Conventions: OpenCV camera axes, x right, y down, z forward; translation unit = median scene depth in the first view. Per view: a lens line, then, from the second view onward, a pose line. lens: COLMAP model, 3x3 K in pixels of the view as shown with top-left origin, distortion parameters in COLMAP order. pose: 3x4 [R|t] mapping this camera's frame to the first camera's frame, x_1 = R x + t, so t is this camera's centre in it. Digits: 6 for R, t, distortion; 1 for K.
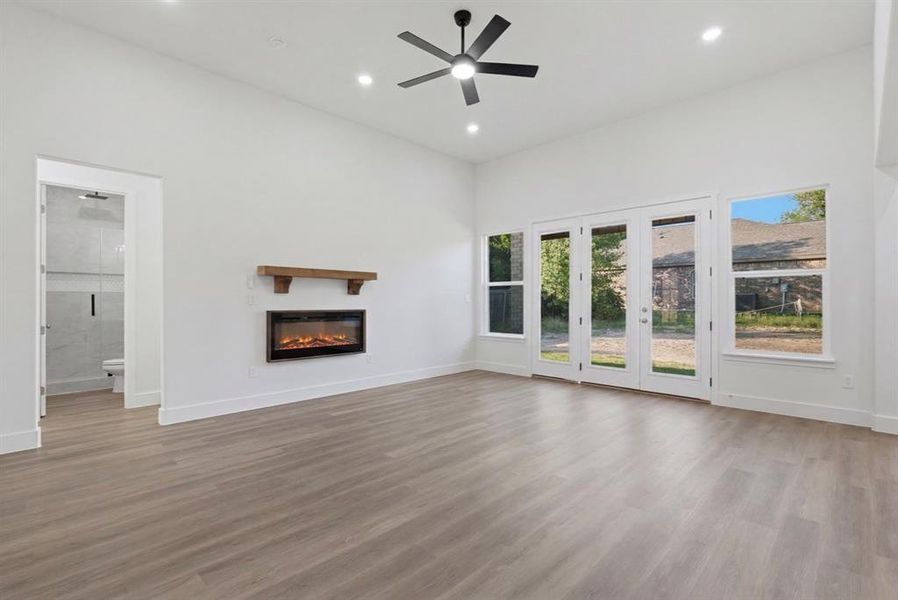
lens RADIAL K [[413.9, 0, 448.0], [0, 413.9, 298.0], [0, 0, 1]] dist [-0.002366, 0.000468]
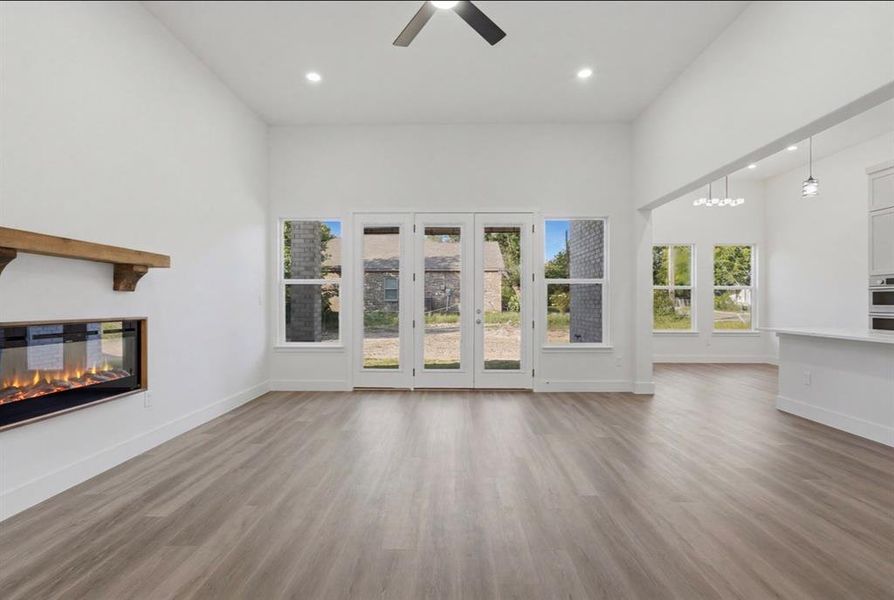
lens RADIAL K [[417.3, 0, 445.3], [0, 417.3, 302.2], [0, 0, 1]] dist [-0.001988, 0.000760]
pose [[0.721550, 0.002609, 0.692357, -0.308597], [-0.006800, 0.999971, 0.003318, 0.002020], [-0.692329, -0.007102, 0.721547, 0.285580]]
